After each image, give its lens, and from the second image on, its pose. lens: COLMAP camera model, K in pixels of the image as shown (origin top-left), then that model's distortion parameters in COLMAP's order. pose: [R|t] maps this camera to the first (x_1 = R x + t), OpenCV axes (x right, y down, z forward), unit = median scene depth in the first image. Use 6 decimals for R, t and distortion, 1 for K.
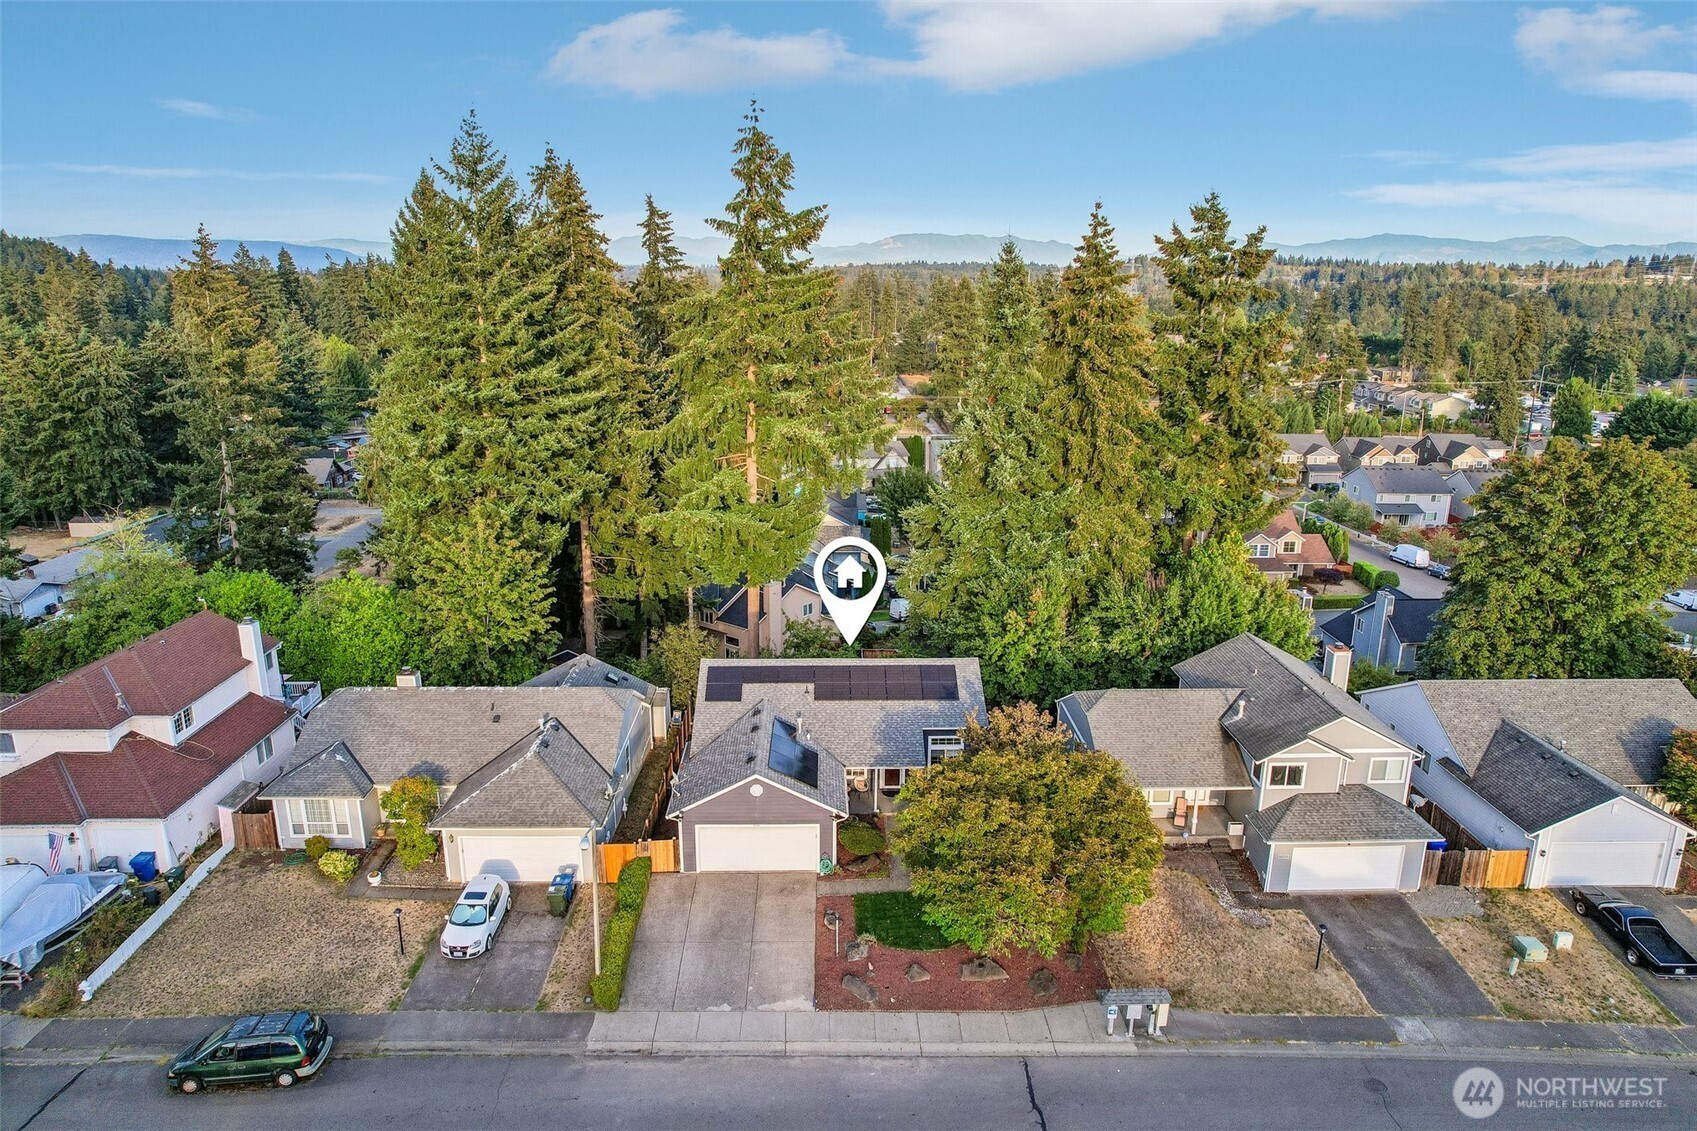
lens RADIAL K [[1068.7, 0, 848.5], [0, 1068.7, 565.5], [0, 0, 1]] dist [-0.028247, 0.000231]
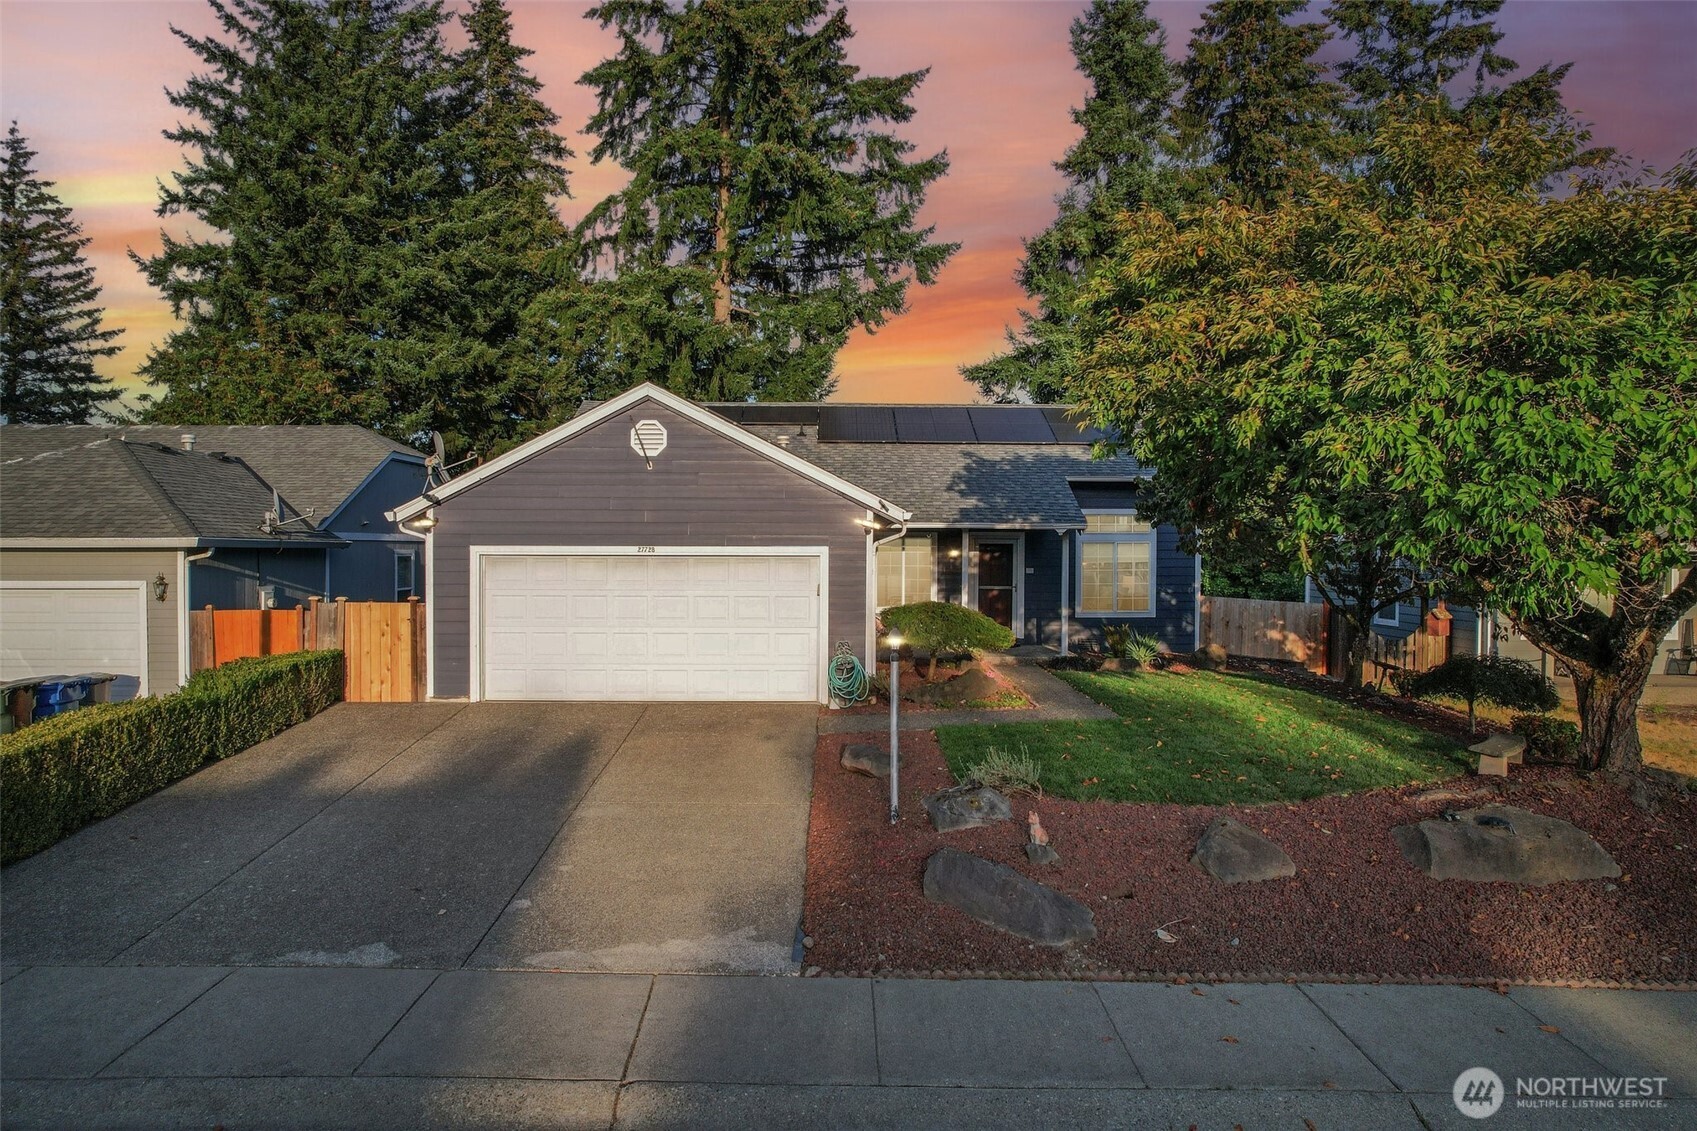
lens RADIAL K [[1086.8, 0, 848.5], [0, 1086.8, 565.5], [0, 0, 1]] dist [-0.002174, 0.000280]
pose [[0.999973, 0.002785, -0.006793, -0.017852], [-0.004218, 0.975275, -0.220956, 0.323500], [0.006010, 0.220979, 0.975260, 0.647623]]
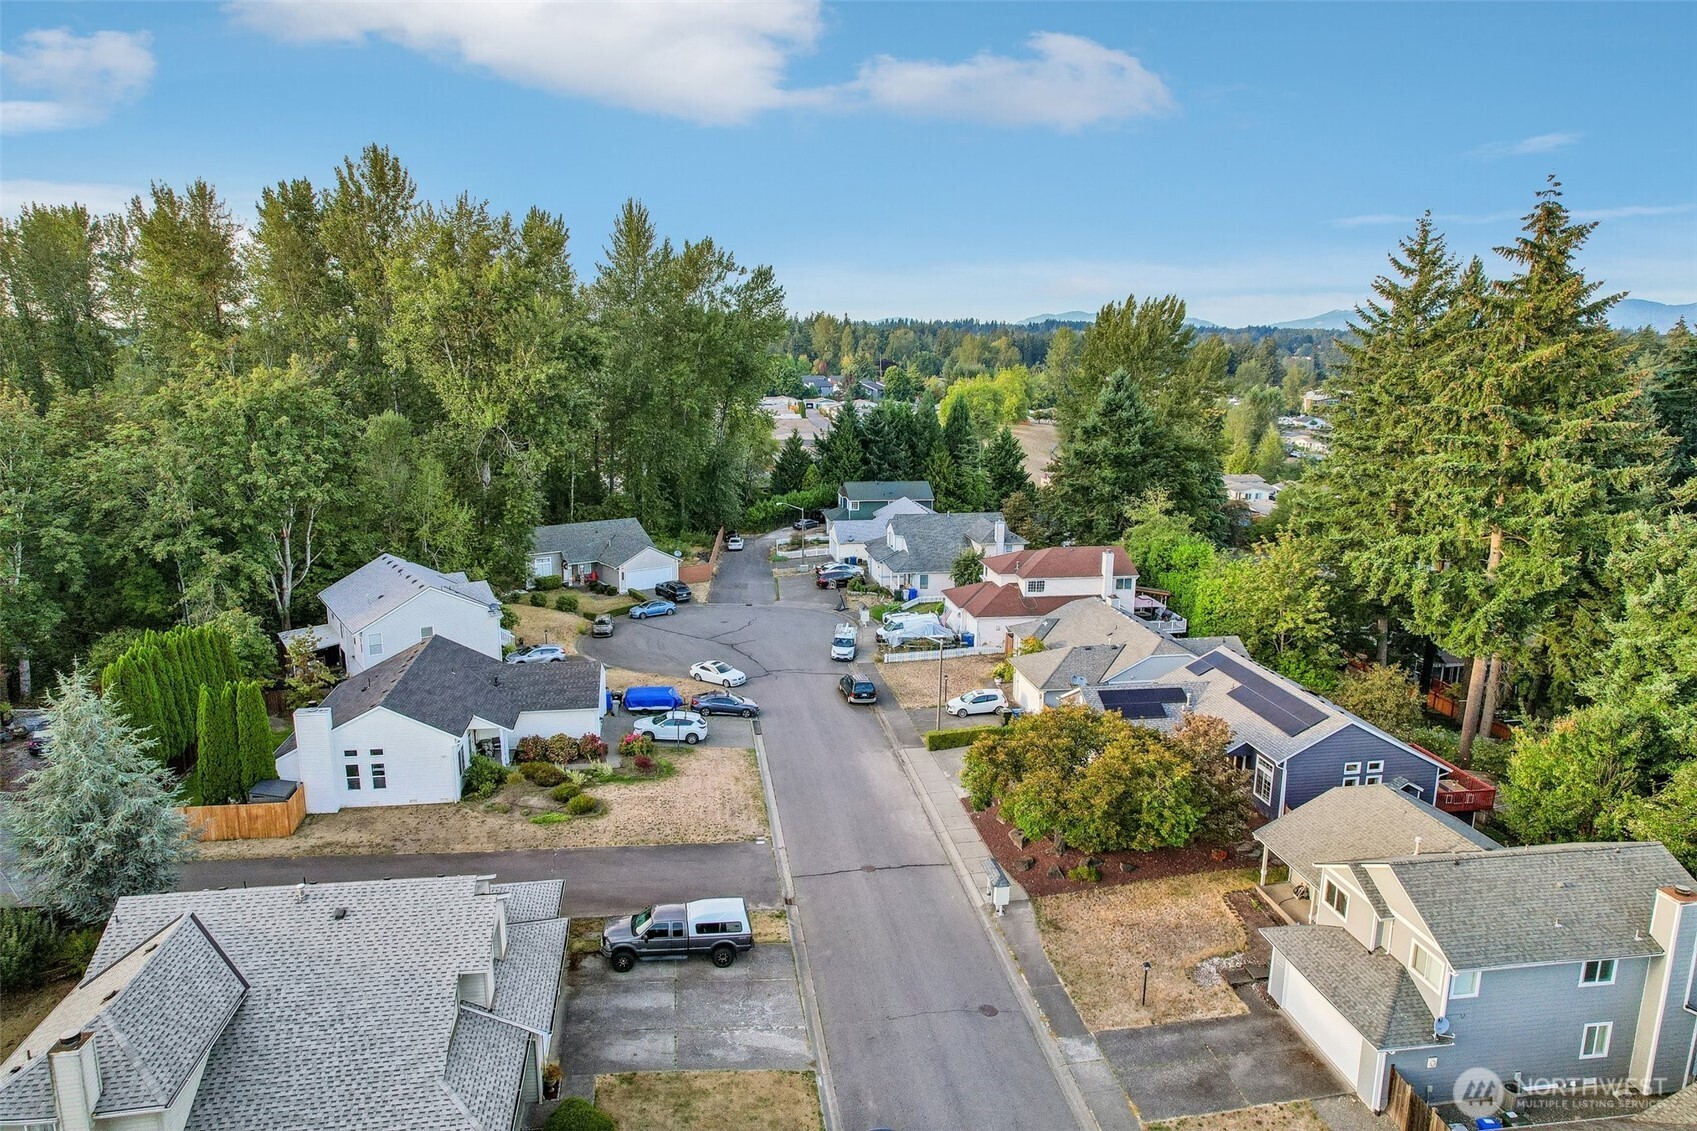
lens RADIAL K [[1068.7, 0, 848.5], [0, 1068.7, 565.5], [0, 0, 1]] dist [-0.028247, 0.000231]
pose [[0.142400, 0.204551, -0.968443, 1.211598], [-0.262678, 0.951140, 0.162272, -0.107883], [0.954318, 0.231281, 0.189174, 0.401270]]
